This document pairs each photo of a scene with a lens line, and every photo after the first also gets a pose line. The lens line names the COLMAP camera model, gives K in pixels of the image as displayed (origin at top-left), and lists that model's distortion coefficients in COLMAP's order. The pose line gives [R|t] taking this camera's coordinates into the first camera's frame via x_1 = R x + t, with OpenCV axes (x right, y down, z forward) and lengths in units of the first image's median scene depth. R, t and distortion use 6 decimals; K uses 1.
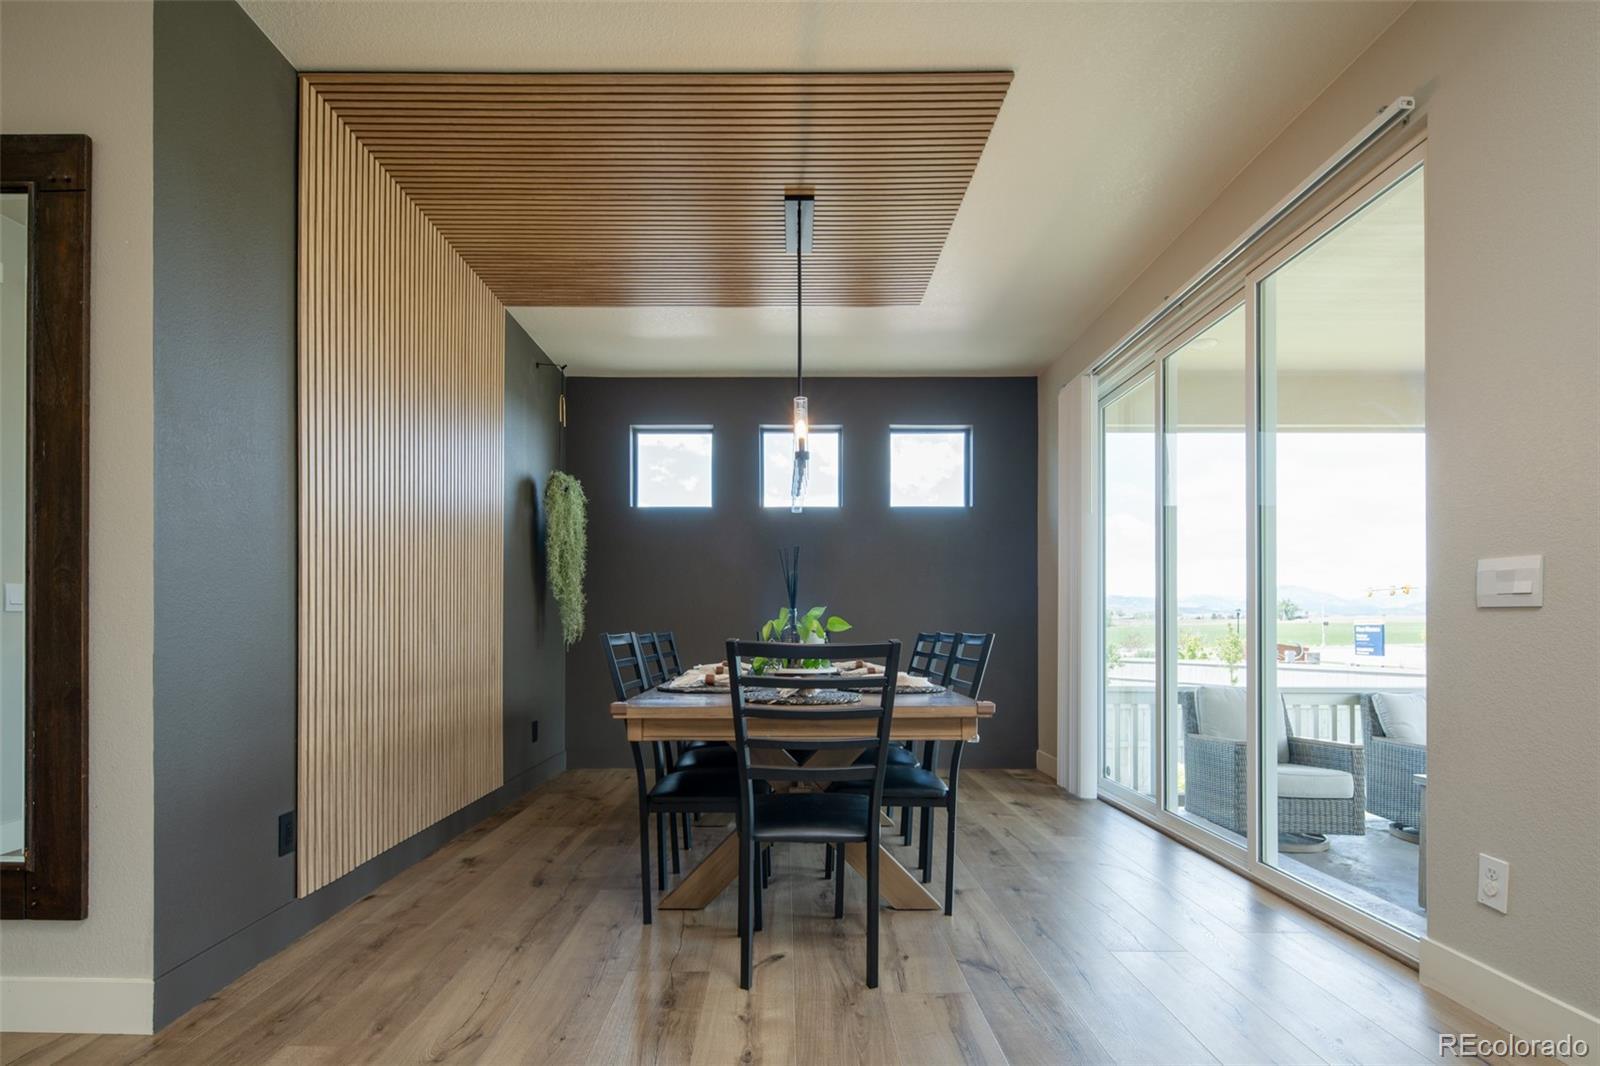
lens RADIAL K [[783.2, 0, 776.7], [0, 783.2, 624.8], [0, 0, 1]] dist [0.001305, -0.000090]
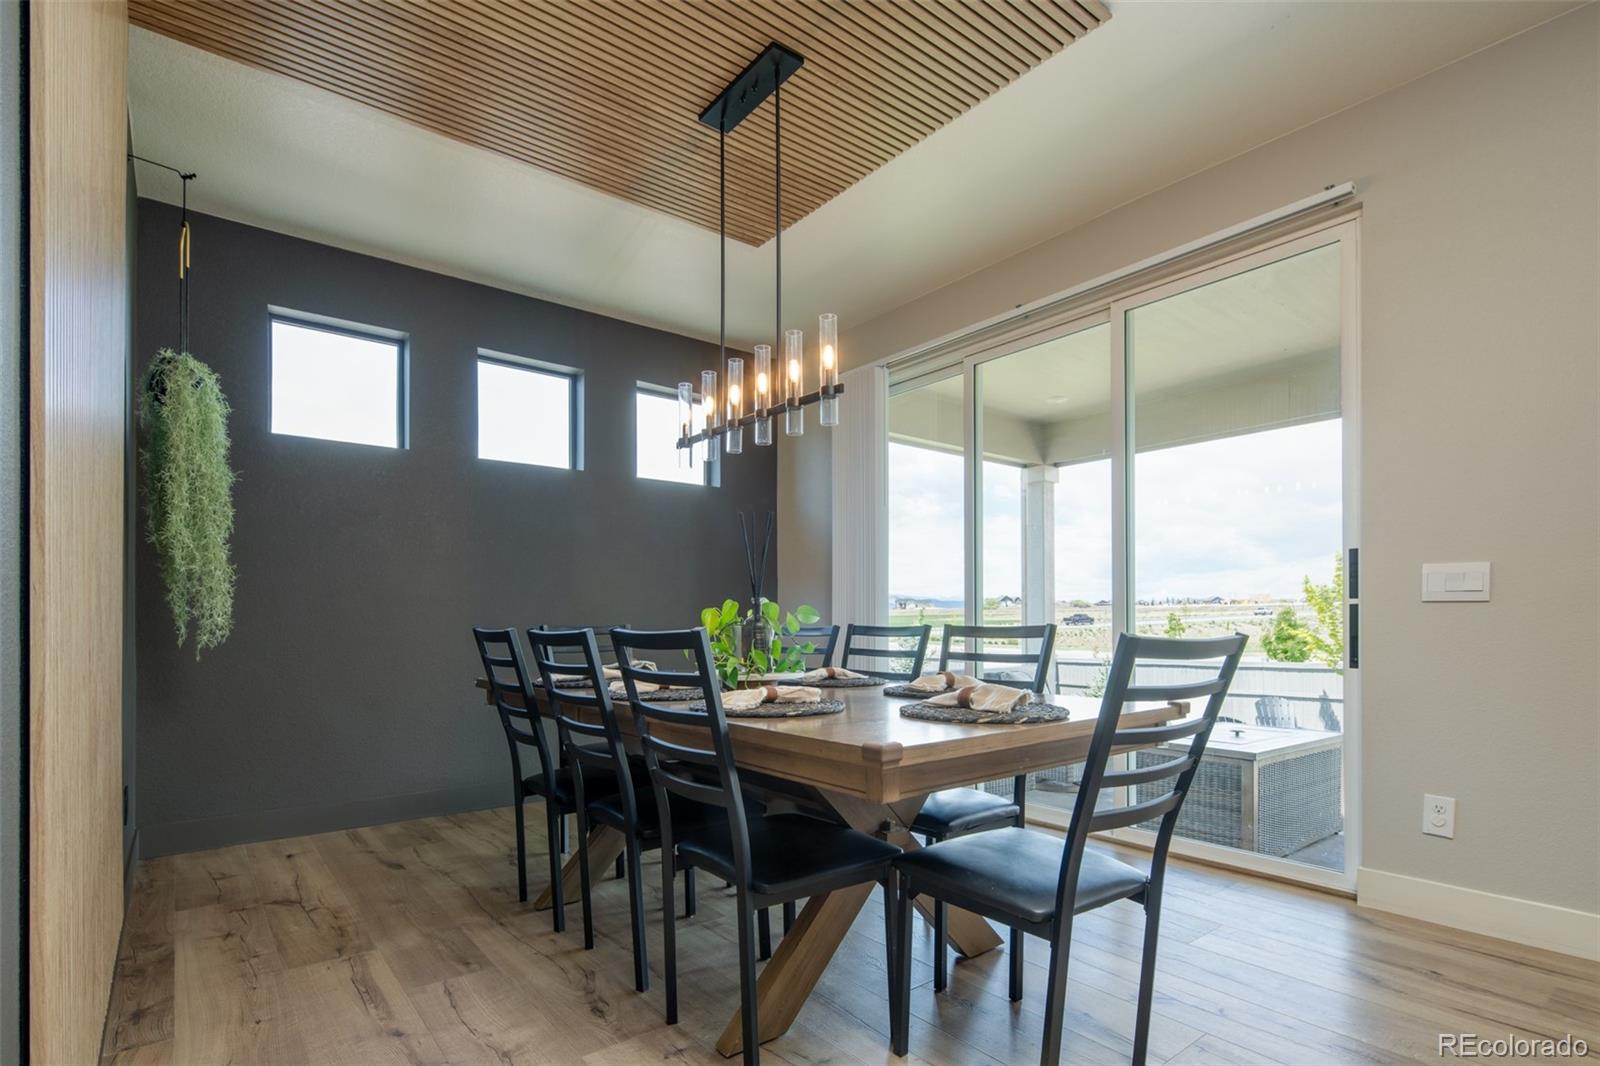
lens RADIAL K [[792.9, 0, 799.5], [0, 792.9, 622.1], [0, 0, 1]] dist [-0.003815, -0.000766]
pose [[0.783651, 0.000409, 0.621202, -0.296502], [-0.000352, 1.000000, -0.000215, 0.005085], [-0.621202, -0.000050, 0.783651, 0.268514]]
